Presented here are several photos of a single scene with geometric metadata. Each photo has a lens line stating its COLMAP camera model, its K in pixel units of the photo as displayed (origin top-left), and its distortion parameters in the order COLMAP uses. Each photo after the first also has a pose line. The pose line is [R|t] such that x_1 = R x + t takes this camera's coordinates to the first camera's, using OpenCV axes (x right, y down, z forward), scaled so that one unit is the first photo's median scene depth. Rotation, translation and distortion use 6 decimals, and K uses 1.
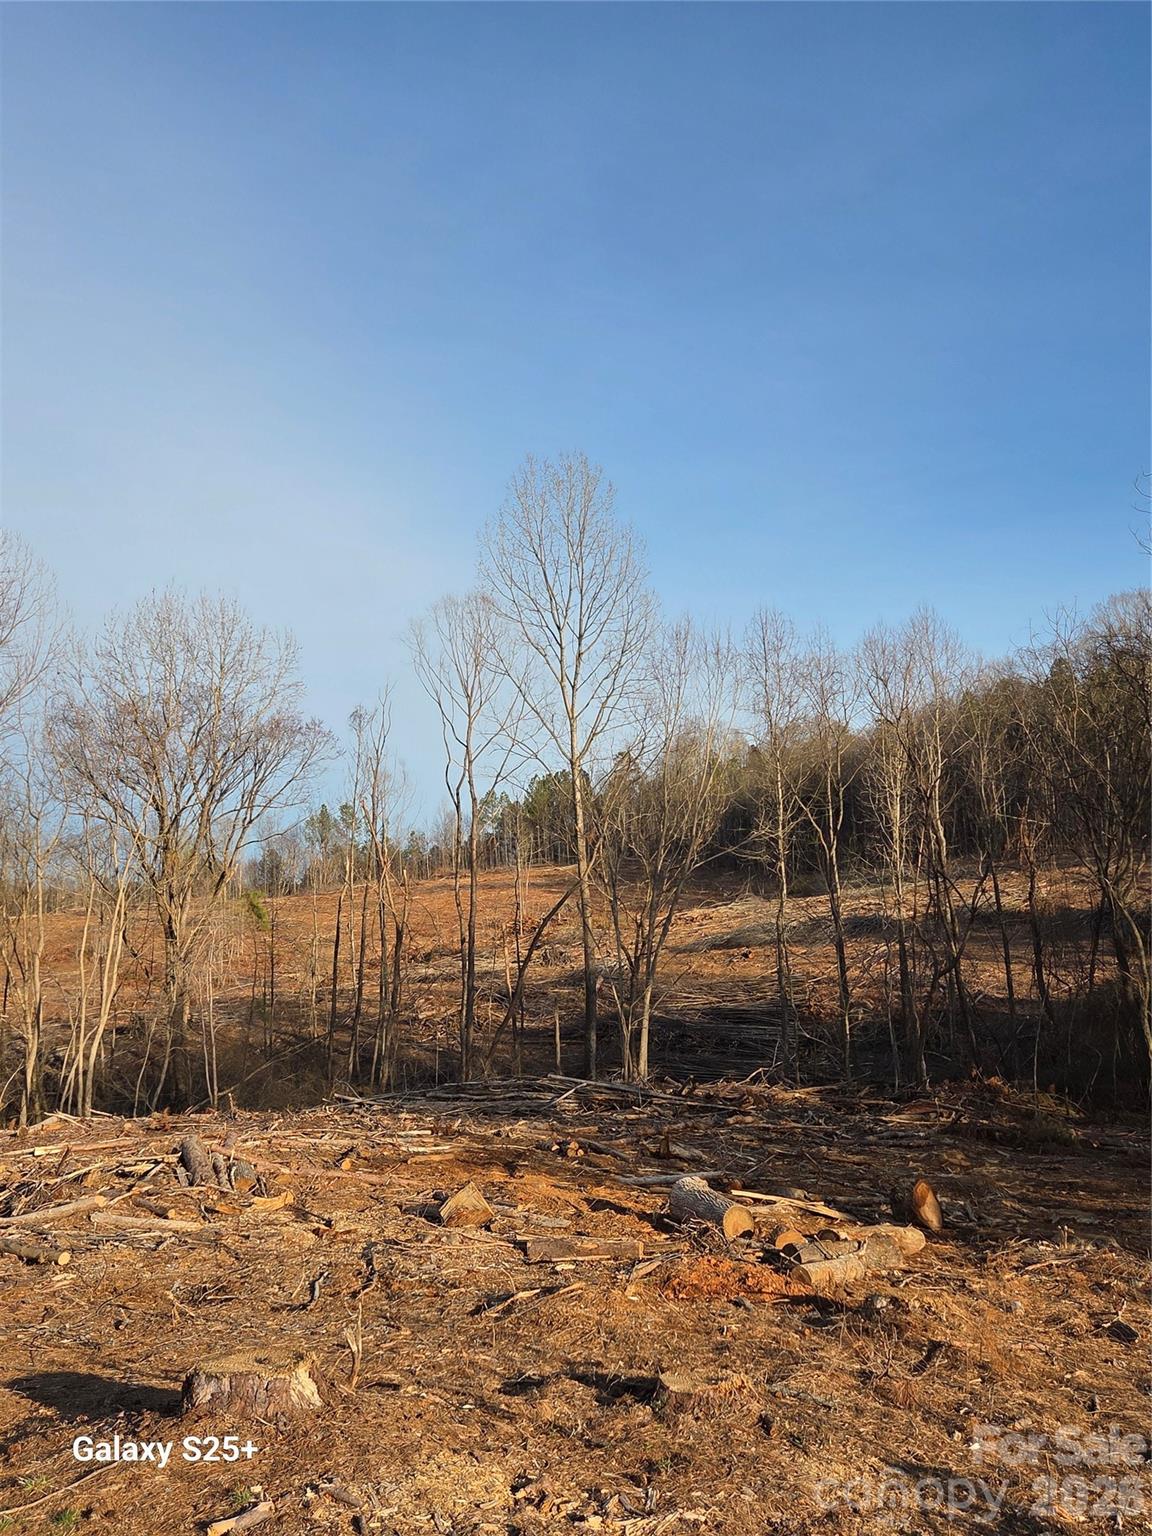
lens RADIAL K [[1305.4, 0, 597.5], [0, 1305.4, 776.1], [0, 0, 1]] dist [0.096706, -0.090949]
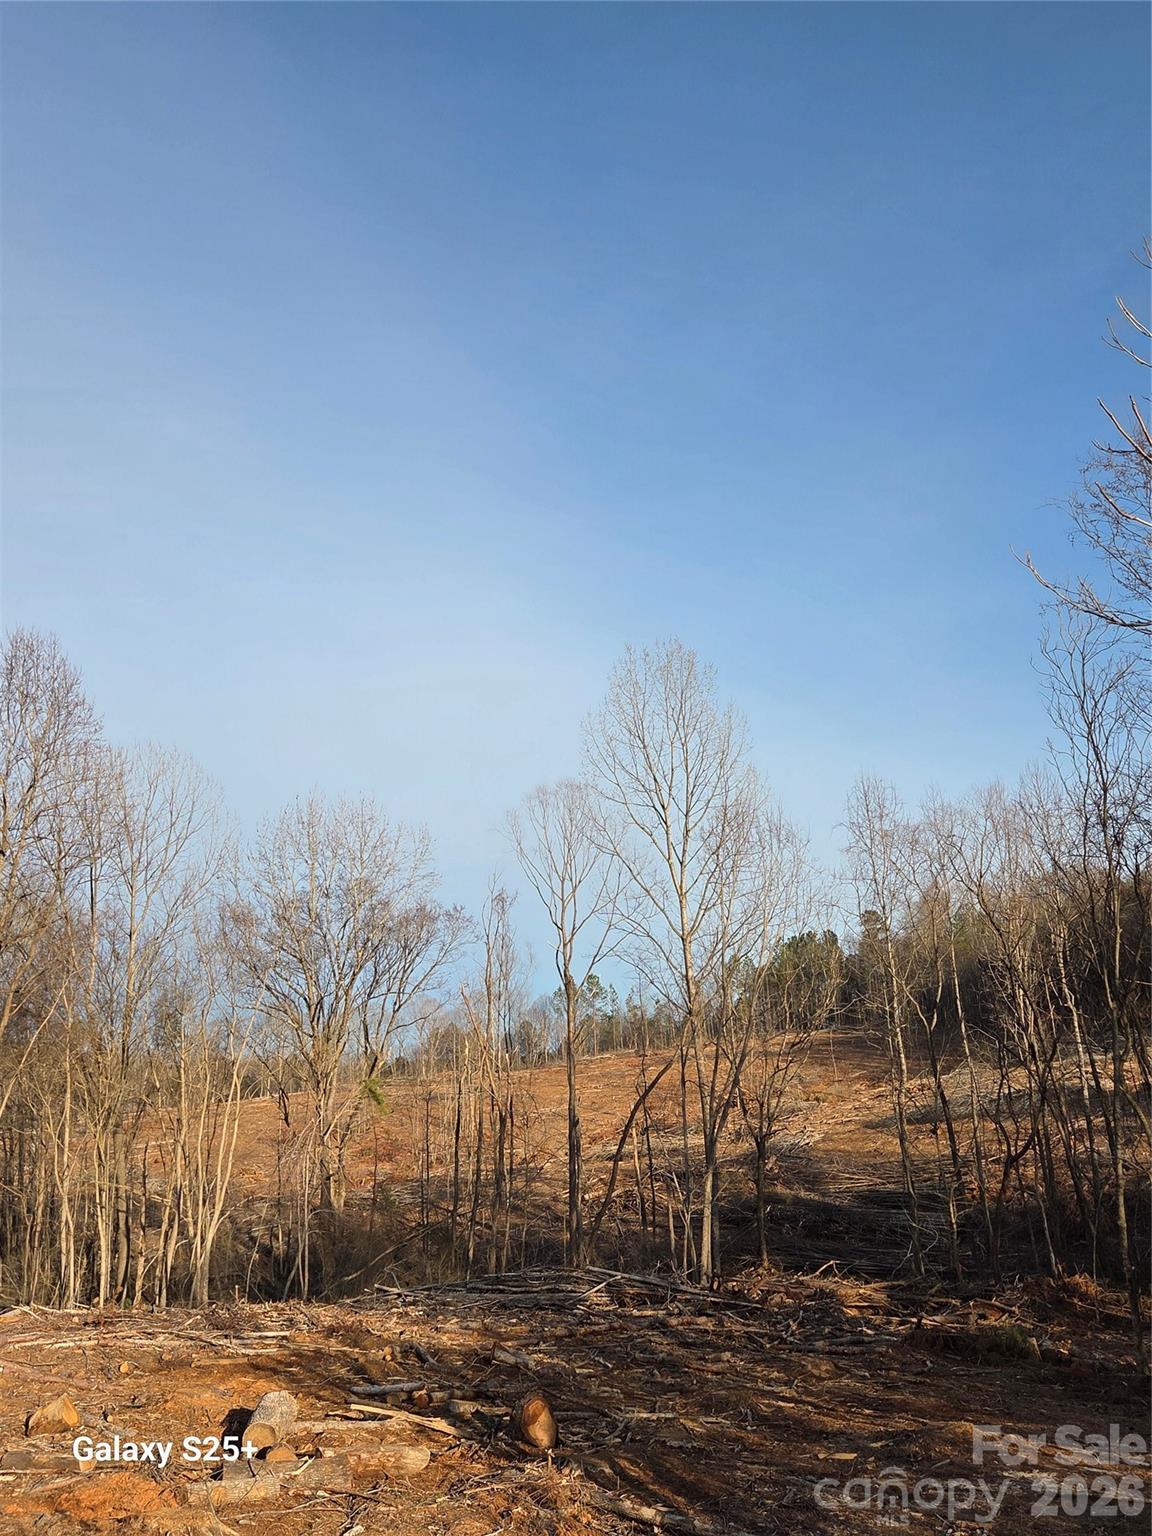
lens RADIAL K [[1305.4, 0, 597.5], [0, 1305.4, 776.1], [0, 0, 1]] dist [0.096706, -0.090949]
pose [[0.977488, -0.065626, -0.200525, 0.126028], [0.040505, 0.991088, -0.126905, -0.009348], [0.207066, 0.115926, 0.971434, -0.011826]]
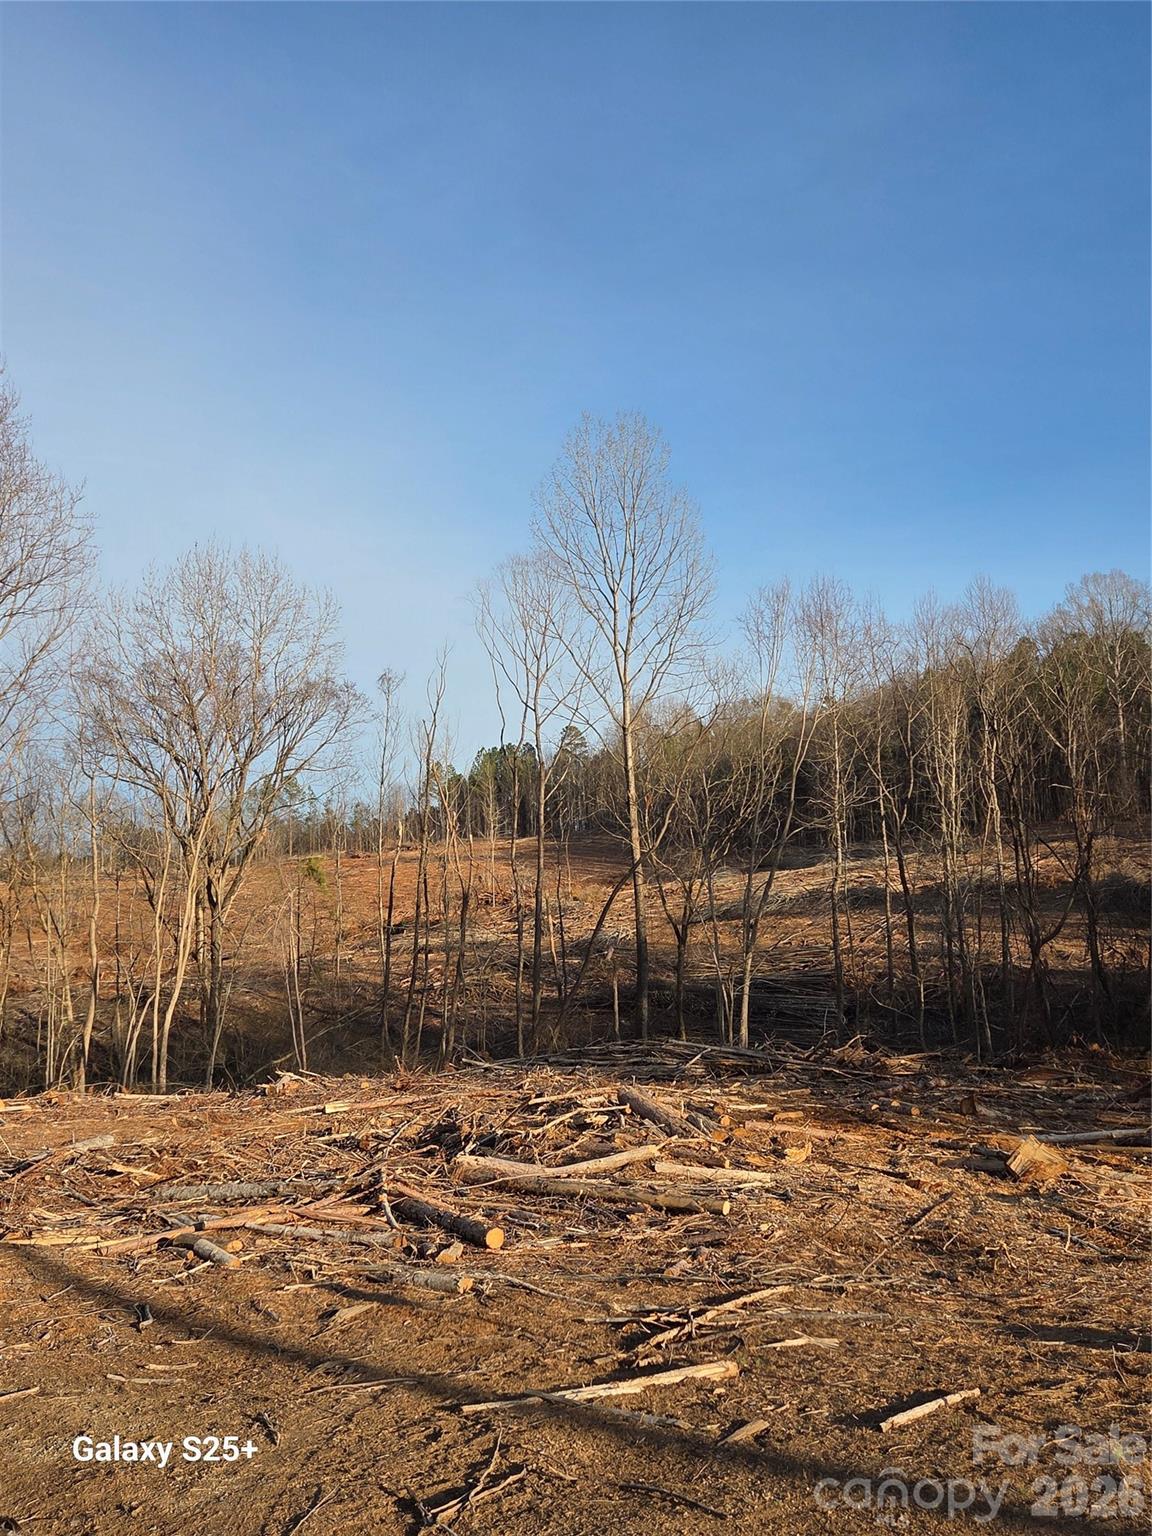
lens RADIAL K [[1305.4, 0, 597.5], [0, 1305.4, 776.1], [0, 0, 1]] dist [0.096706, -0.090949]
pose [[0.998105, 0.011364, 0.060475, -0.098084], [-0.012475, 0.999760, 0.018032, 0.007893], [-0.060256, -0.018752, 0.998007, 0.015719]]
